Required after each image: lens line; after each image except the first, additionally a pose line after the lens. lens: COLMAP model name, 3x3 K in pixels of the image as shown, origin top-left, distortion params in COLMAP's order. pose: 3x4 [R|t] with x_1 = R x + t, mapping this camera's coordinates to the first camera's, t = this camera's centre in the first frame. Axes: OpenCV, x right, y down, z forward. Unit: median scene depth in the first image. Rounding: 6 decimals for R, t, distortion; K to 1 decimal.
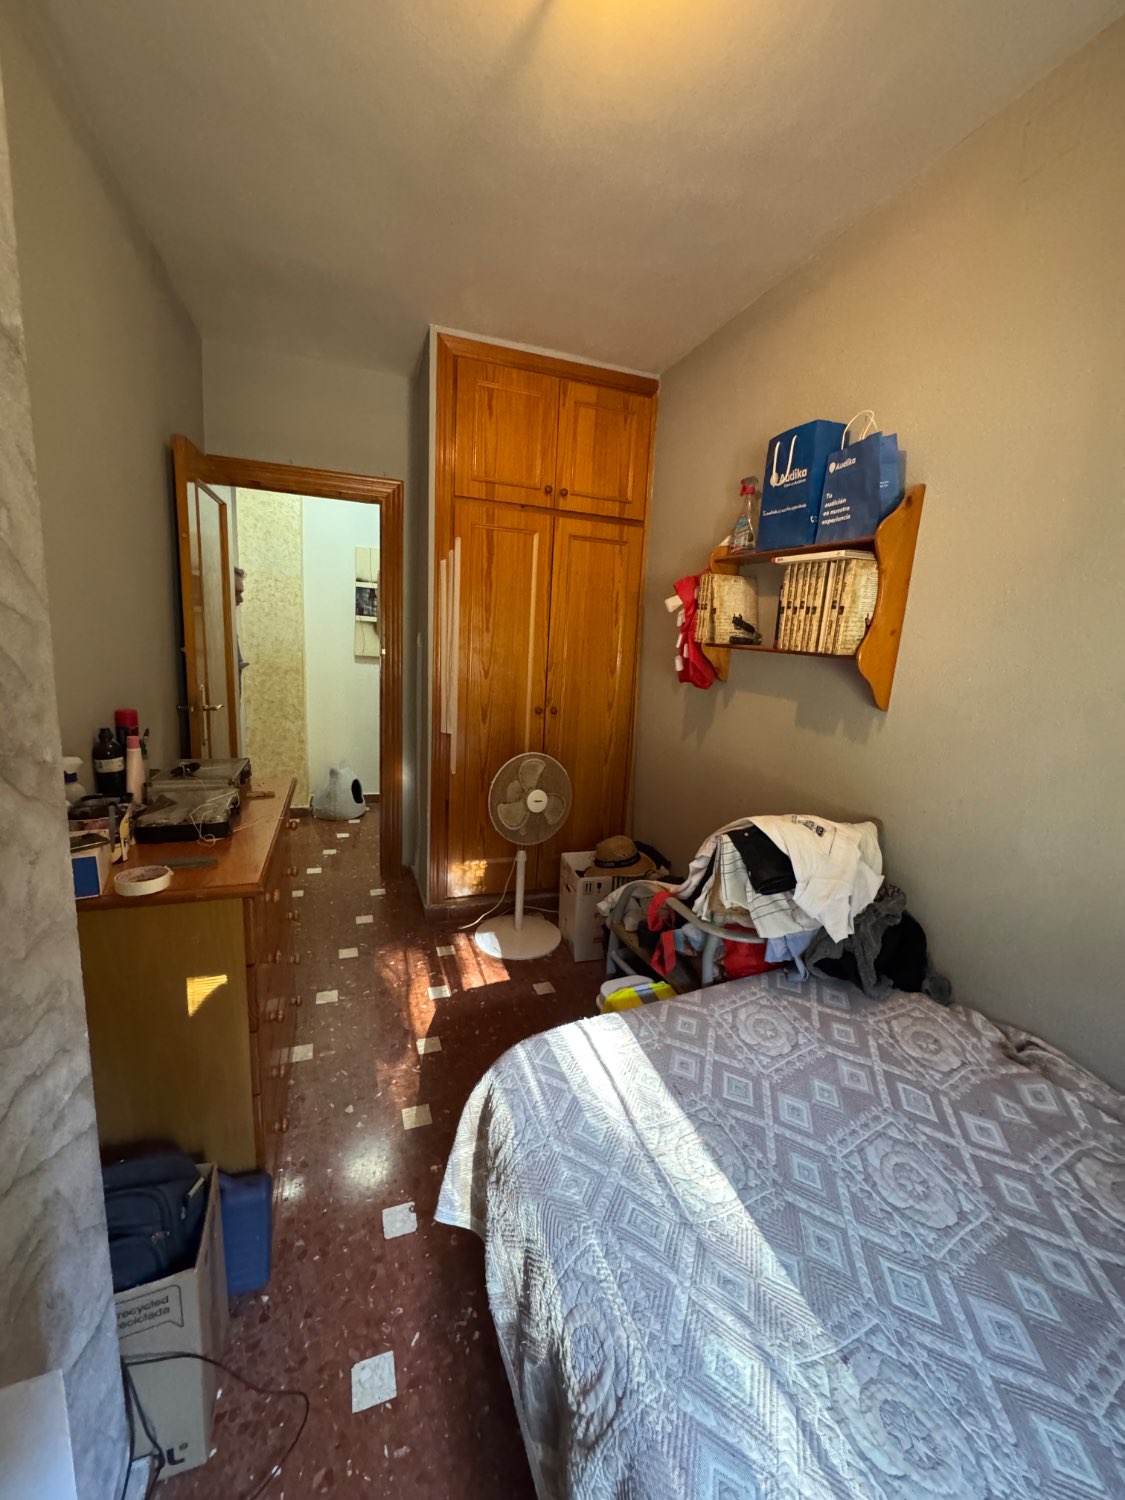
lens RADIAL K [[598.0, 0, 566.3], [0, 598.0, 746.0], [0, 0, 1]] dist [-0.004526, -0.000047]
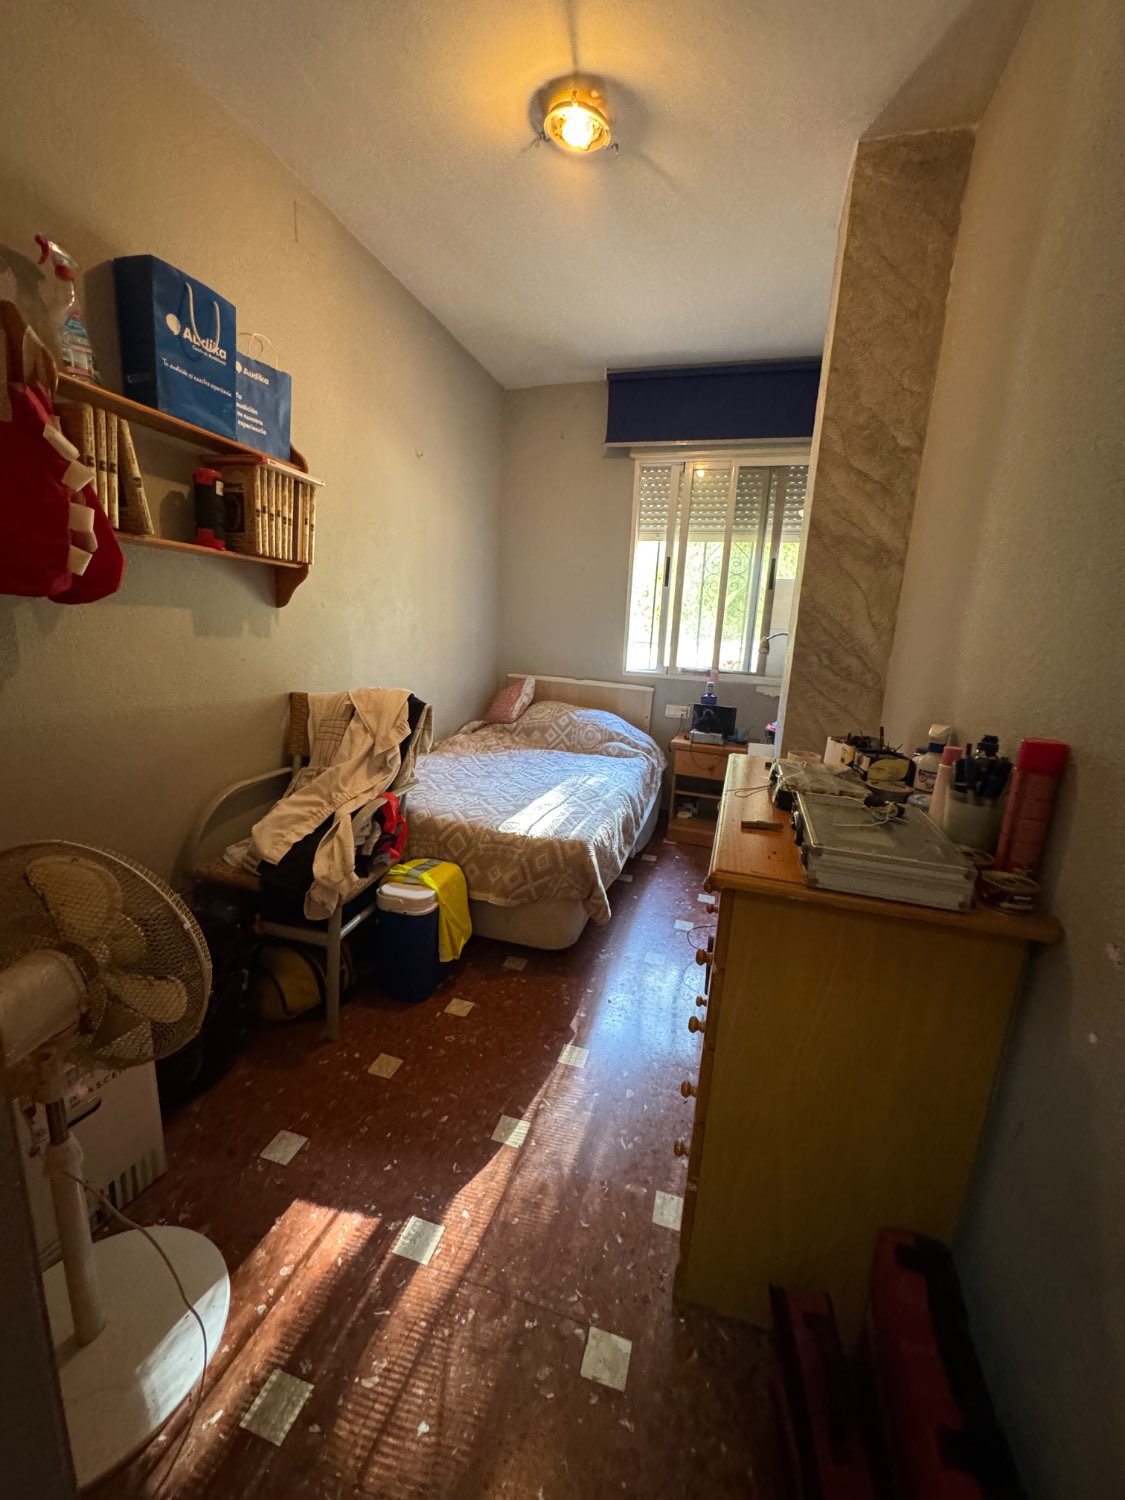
lens RADIAL K [[598.0, 0, 564.7], [0, 598.0, 741.8], [0, 0, 1]] dist [-0.004526, -0.000047]
pose [[-0.793064, -0.220014, 0.568017, -0.626831], [0.005143, 0.930041, 0.367419, -0.222575], [-0.609117, 0.294308, -0.736451, 1.434813]]
